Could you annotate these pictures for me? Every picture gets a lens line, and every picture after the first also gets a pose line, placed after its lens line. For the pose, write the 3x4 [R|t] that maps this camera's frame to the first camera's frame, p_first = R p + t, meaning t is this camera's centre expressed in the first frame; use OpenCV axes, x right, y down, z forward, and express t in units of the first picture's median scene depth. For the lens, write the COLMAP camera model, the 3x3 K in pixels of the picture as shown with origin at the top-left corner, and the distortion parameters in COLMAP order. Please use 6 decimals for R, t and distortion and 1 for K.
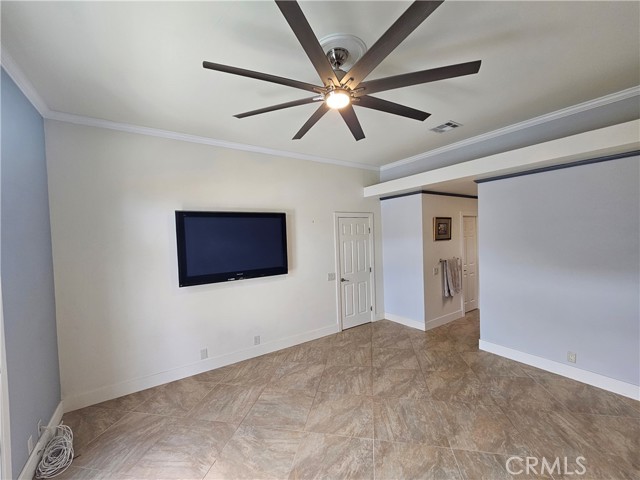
lens RADIAL K [[262.3, 0, 317.8], [0, 262.3, 243.1], [0, 0, 1]] dist [-0.003310, 0.002428]
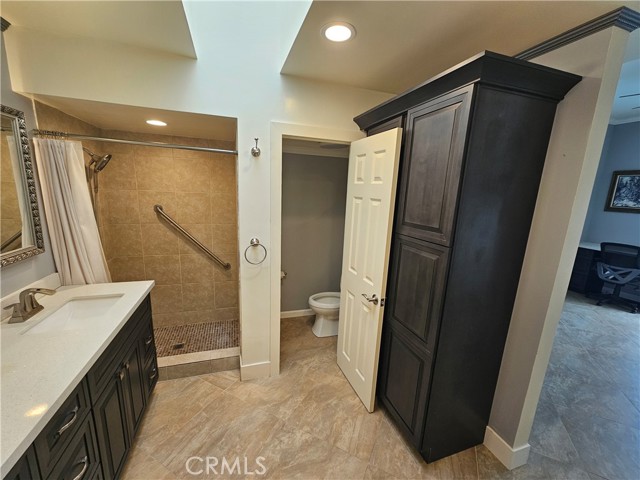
lens RADIAL K [[262.3, 0, 317.8], [0, 262.3, 243.1], [0, 0, 1]] dist [-0.003310, 0.002428]
pose [[-0.963171, -0.062838, 0.261444, 1.068241], [-0.002782, 0.974587, 0.223990, -0.064183], [-0.268875, 0.215013, -0.938869, 1.769722]]
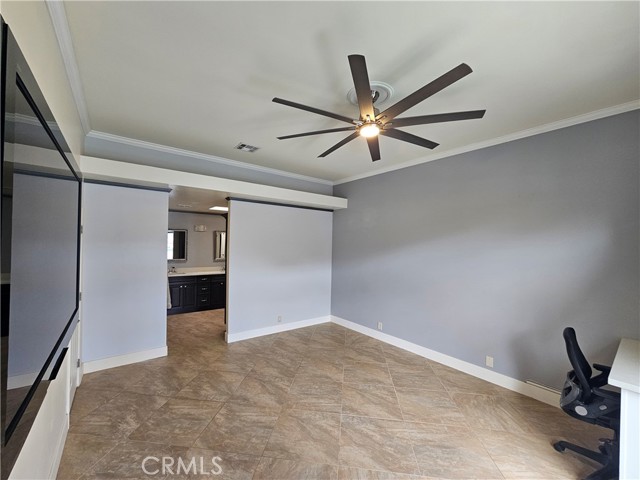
lens RADIAL K [[262.3, 0, 317.8], [0, 262.3, 243.1], [0, 0, 1]] dist [-0.003310, 0.002428]
pose [[-0.071436, 0.034138, 0.996861, -0.708570], [0.009476, 0.999392, -0.033546, 0.010846], [-0.997400, 0.007050, -0.071716, 0.850468]]
